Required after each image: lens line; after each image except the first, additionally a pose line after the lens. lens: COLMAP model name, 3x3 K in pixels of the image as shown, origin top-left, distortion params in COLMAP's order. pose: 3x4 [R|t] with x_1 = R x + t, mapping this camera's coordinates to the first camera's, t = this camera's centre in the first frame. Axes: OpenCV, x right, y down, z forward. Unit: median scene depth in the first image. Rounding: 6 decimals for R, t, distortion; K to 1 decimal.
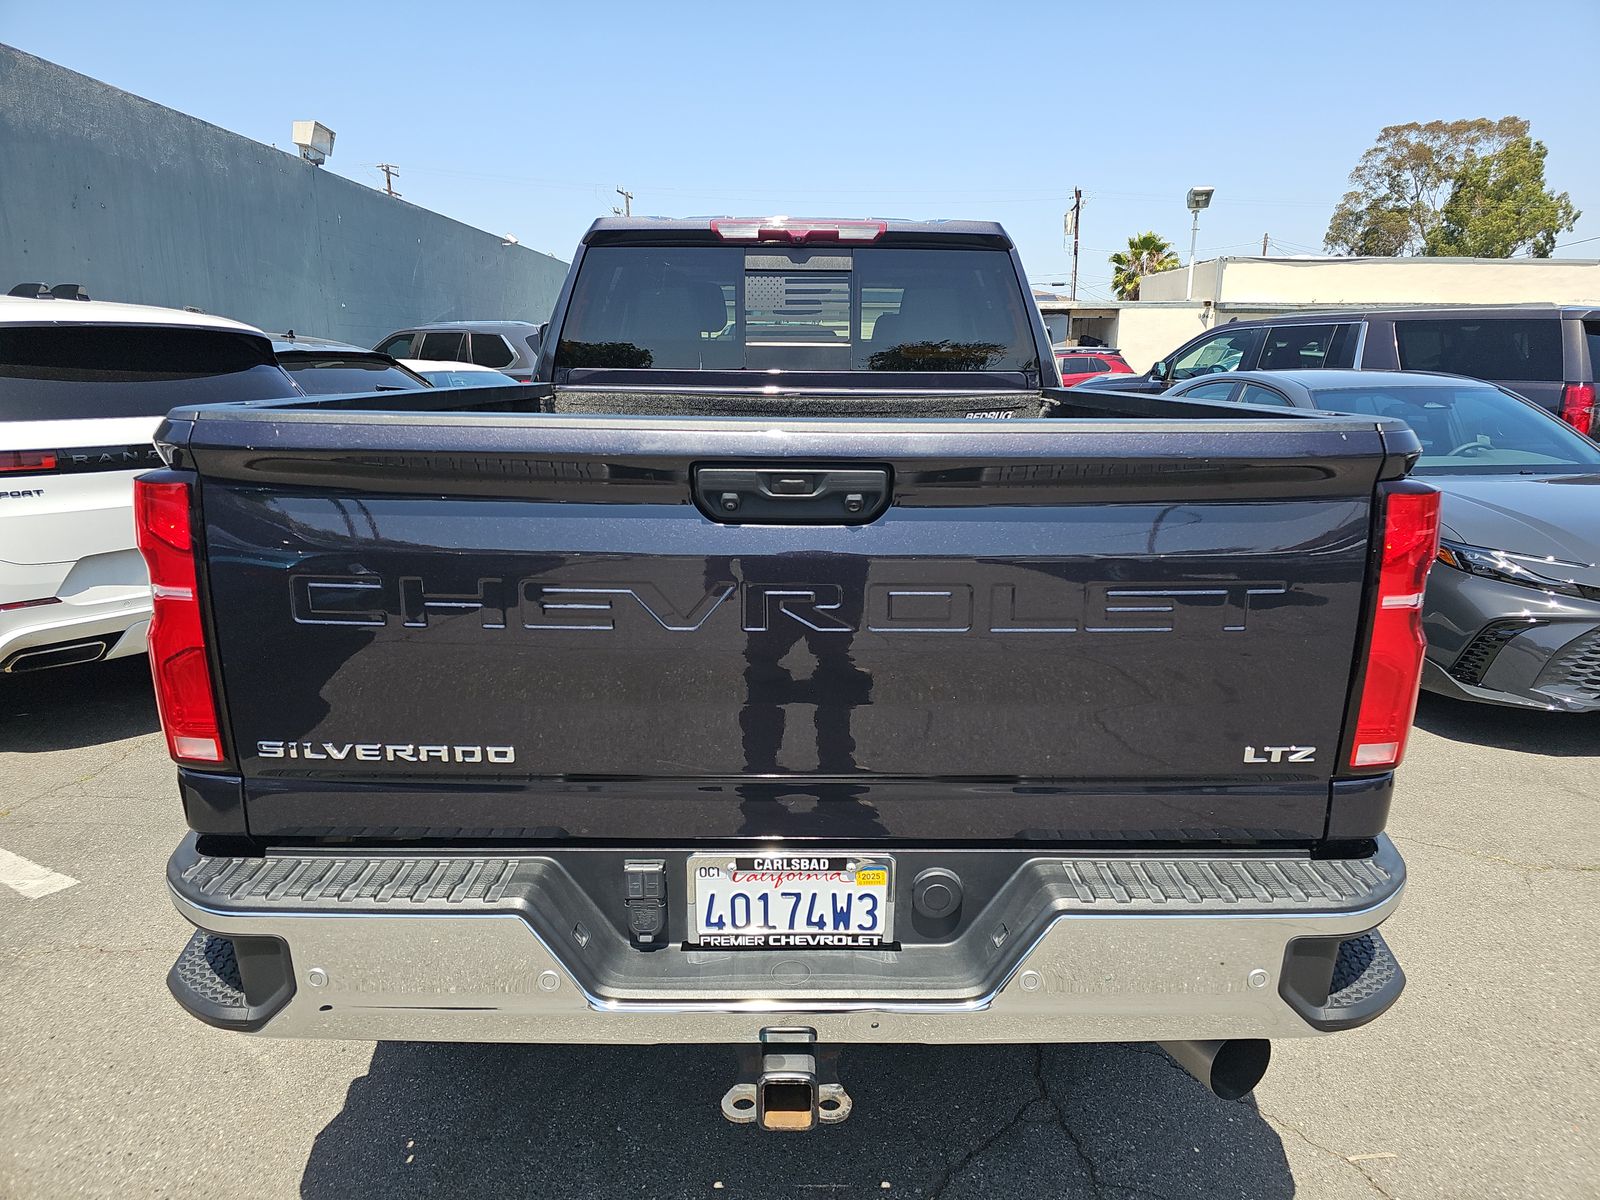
lens RADIAL K [[1052.7, 0, 791.8], [0, 1052.7, 596.7], [0, 0, 1]] dist [0.048445, -0.047260]
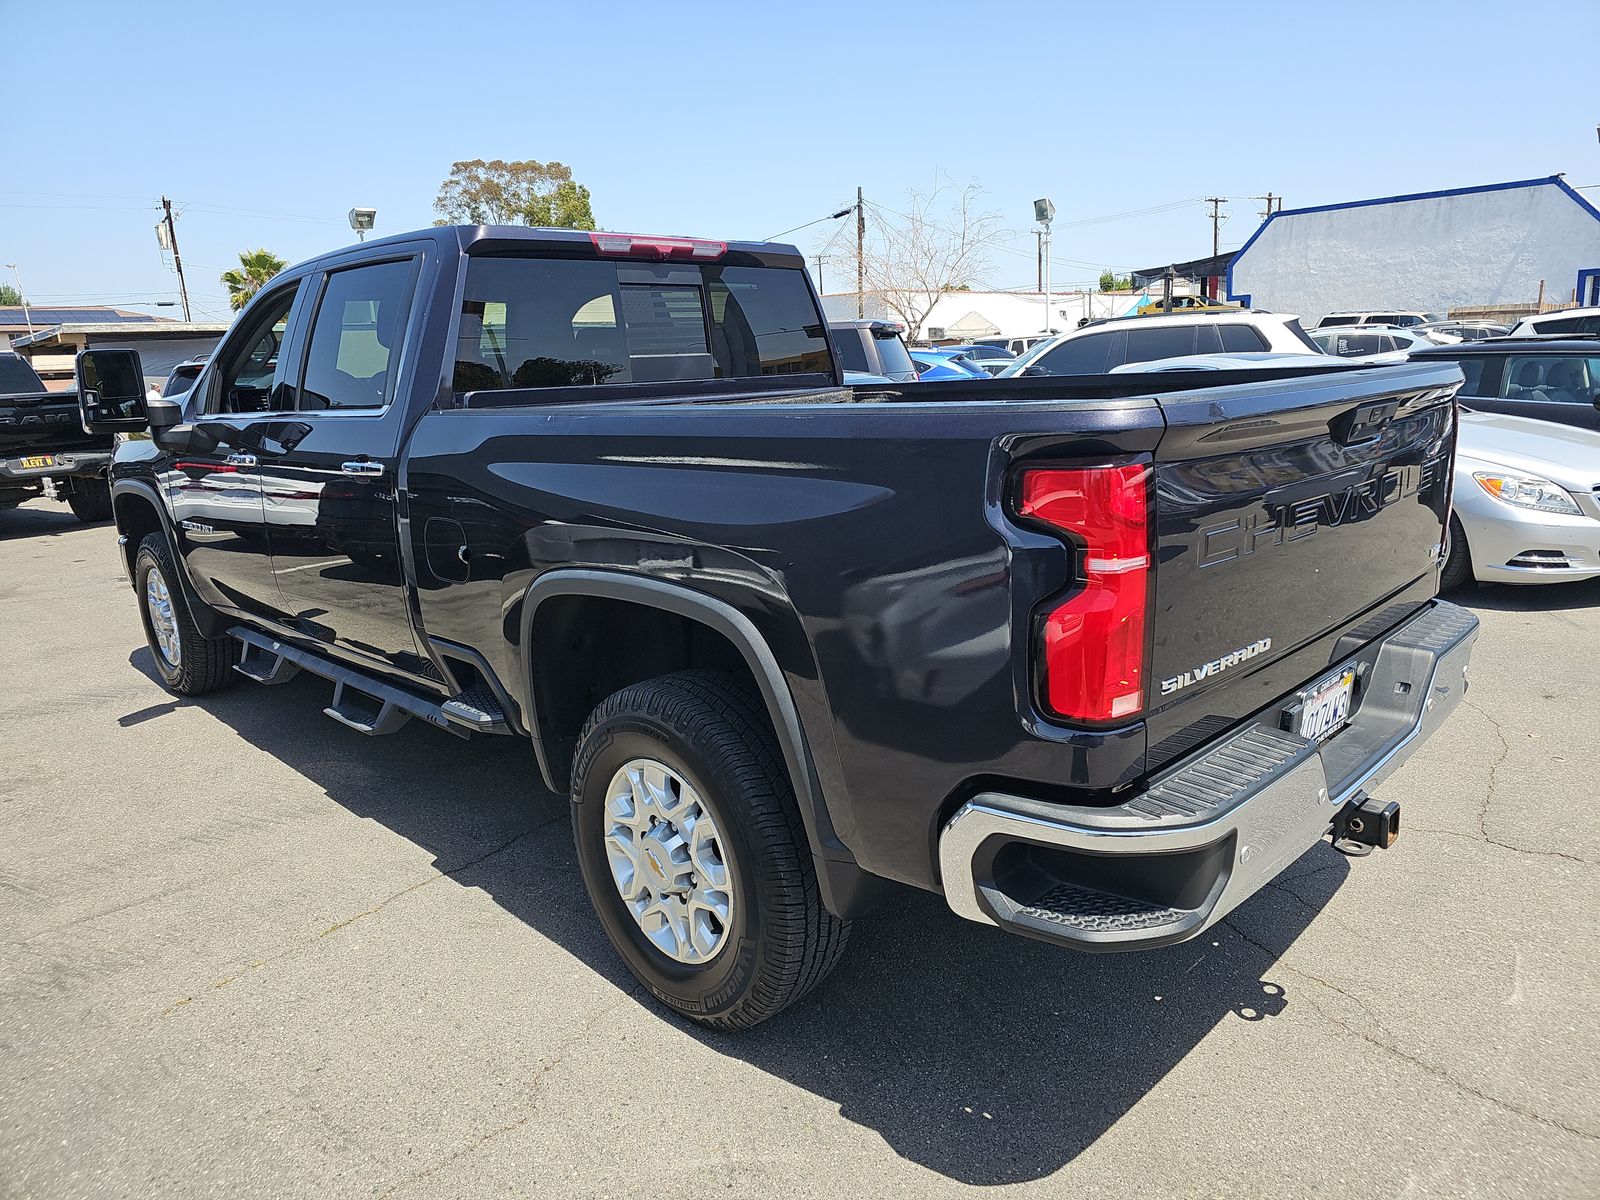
lens RADIAL K [[1052.7, 0, 791.8], [0, 1052.7, 596.7], [0, 0, 1]] dist [0.048445, -0.047260]
pose [[0.723722, -0.187685, 0.664079, -0.207270], [0.199510, 0.978117, 0.059012, -0.014070], [-0.660623, 0.089782, 0.745330, 0.053646]]
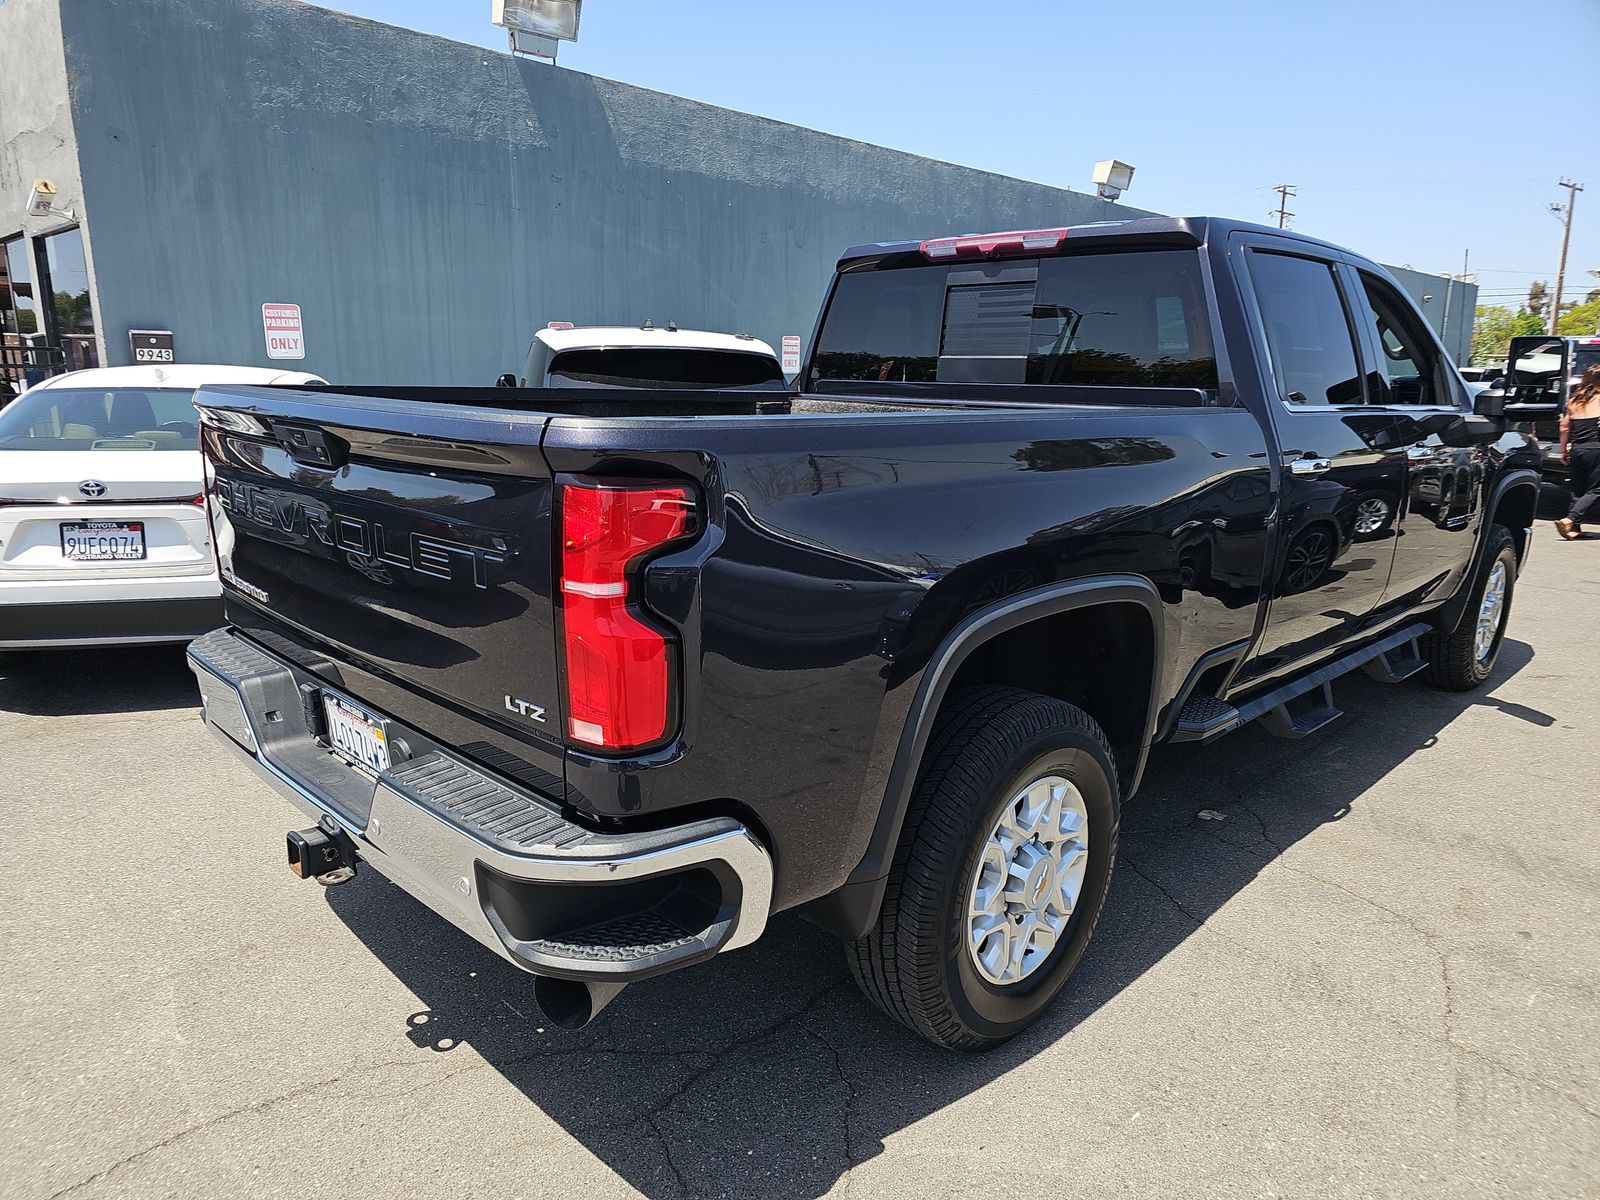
lens RADIAL K [[1018.0, 0, 774.5], [0, 1018.0, 623.5], [0, 0, 1]] dist [0.033419, -0.031370]
pose [[0.698946, 0.177651, -0.692759, 0.191281], [-0.169228, 0.982231, 0.081144, -0.010394], [0.694865, 0.060519, 0.716590, 0.054634]]
